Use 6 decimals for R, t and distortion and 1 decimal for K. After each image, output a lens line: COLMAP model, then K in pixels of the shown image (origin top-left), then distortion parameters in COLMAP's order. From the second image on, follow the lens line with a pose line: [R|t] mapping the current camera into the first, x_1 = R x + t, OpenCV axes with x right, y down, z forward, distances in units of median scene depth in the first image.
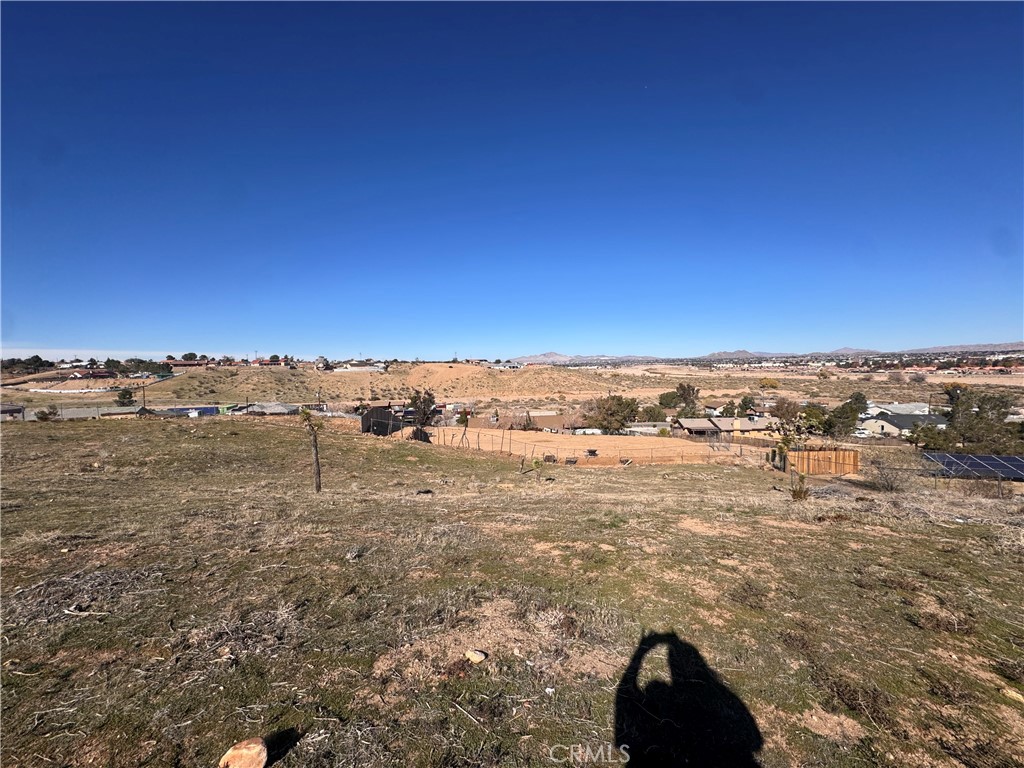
lens RADIAL K [[407.6, 0, 511.0], [0, 407.6, 382.0], [0, 0, 1]] dist [-0.004194, 0.000466]
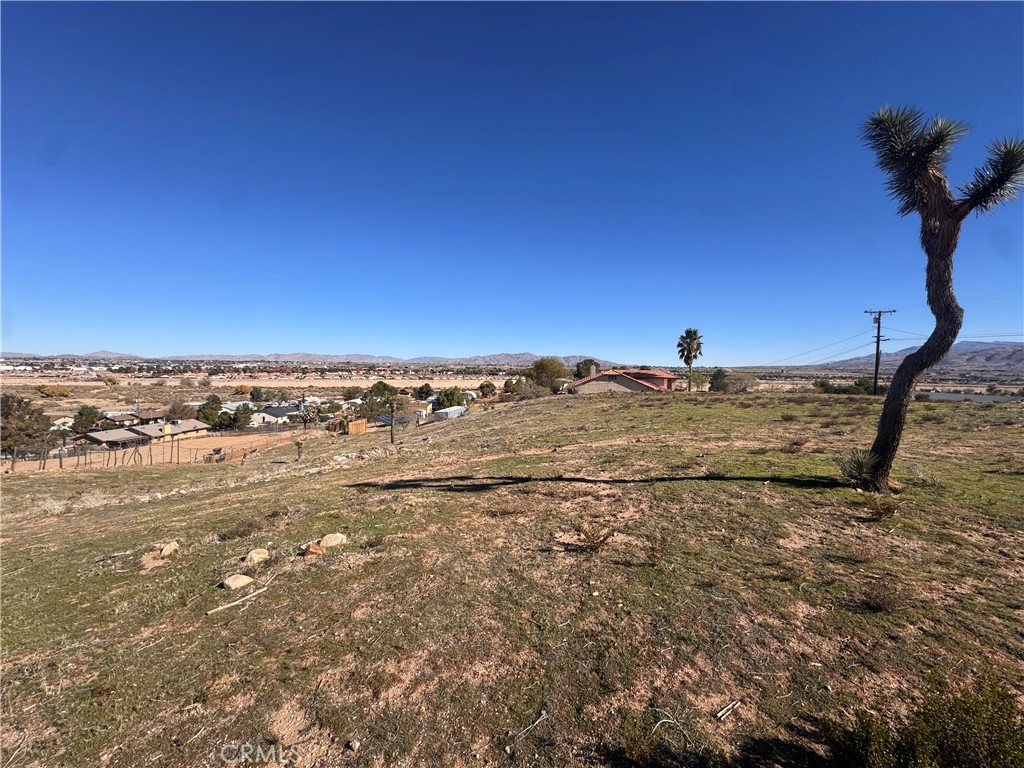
lens RADIAL K [[407.6, 0, 515.0], [0, 407.6, 382.2], [0, 0, 1]] dist [-0.004194, 0.000466]
pose [[0.092394, -0.013933, 0.995625, -0.097212], [0.026461, 0.999583, 0.011533, -0.000267], [-0.995371, 0.025280, 0.092724, 0.011961]]
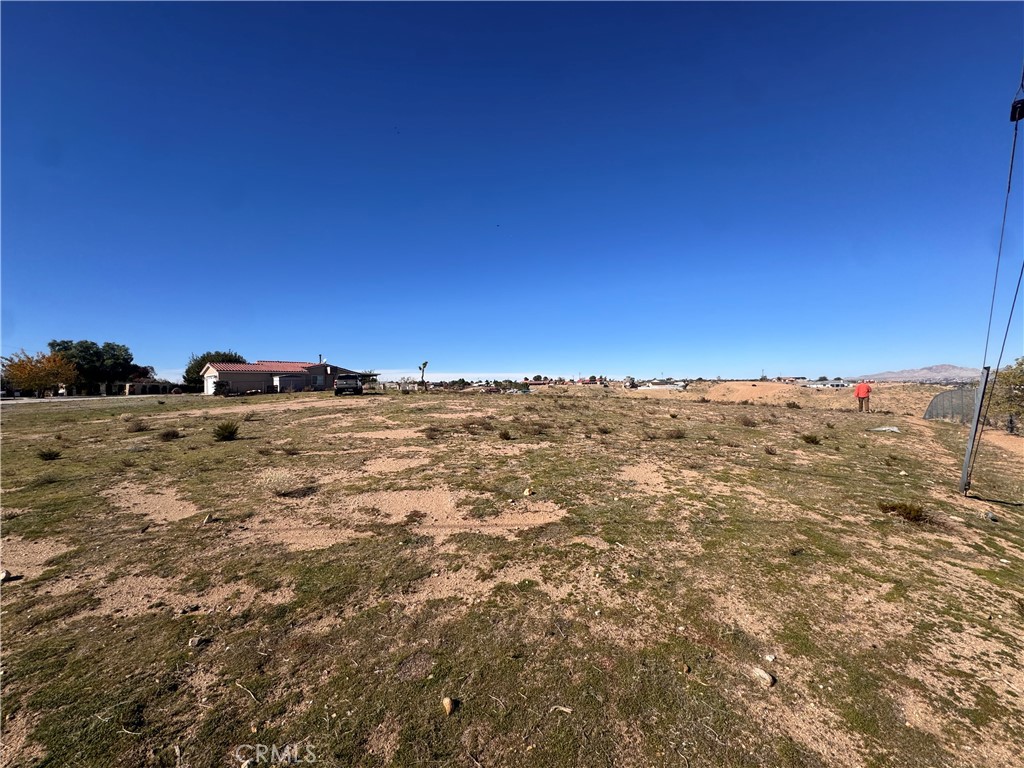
lens RADIAL K [[407.6, 0, 513.1], [0, 407.6, 383.0], [0, 0, 1]] dist [-0.004194, 0.000466]
pose [[0.753549, -0.004930, -0.657373, 0.056181], [-0.024133, 0.999090, -0.035157, 0.005276], [0.656949, 0.042357, 0.752745, -0.100752]]
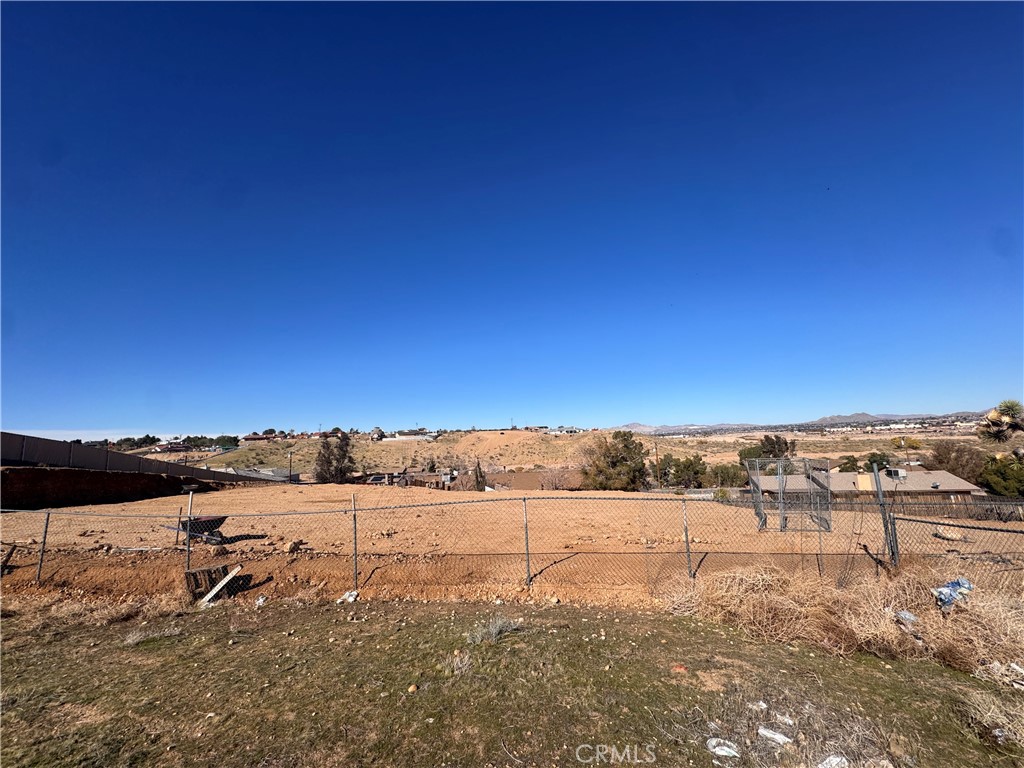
lens RADIAL K [[407.6, 0, 510.7], [0, 407.6, 386.1], [0, 0, 1]] dist [-0.004194, 0.000466]
pose [[0.980365, -0.051642, -0.190311, 0.052938], [0.018671, 0.985073, -0.171121, 0.016118], [0.196307, 0.164208, 0.966695, 0.094617]]
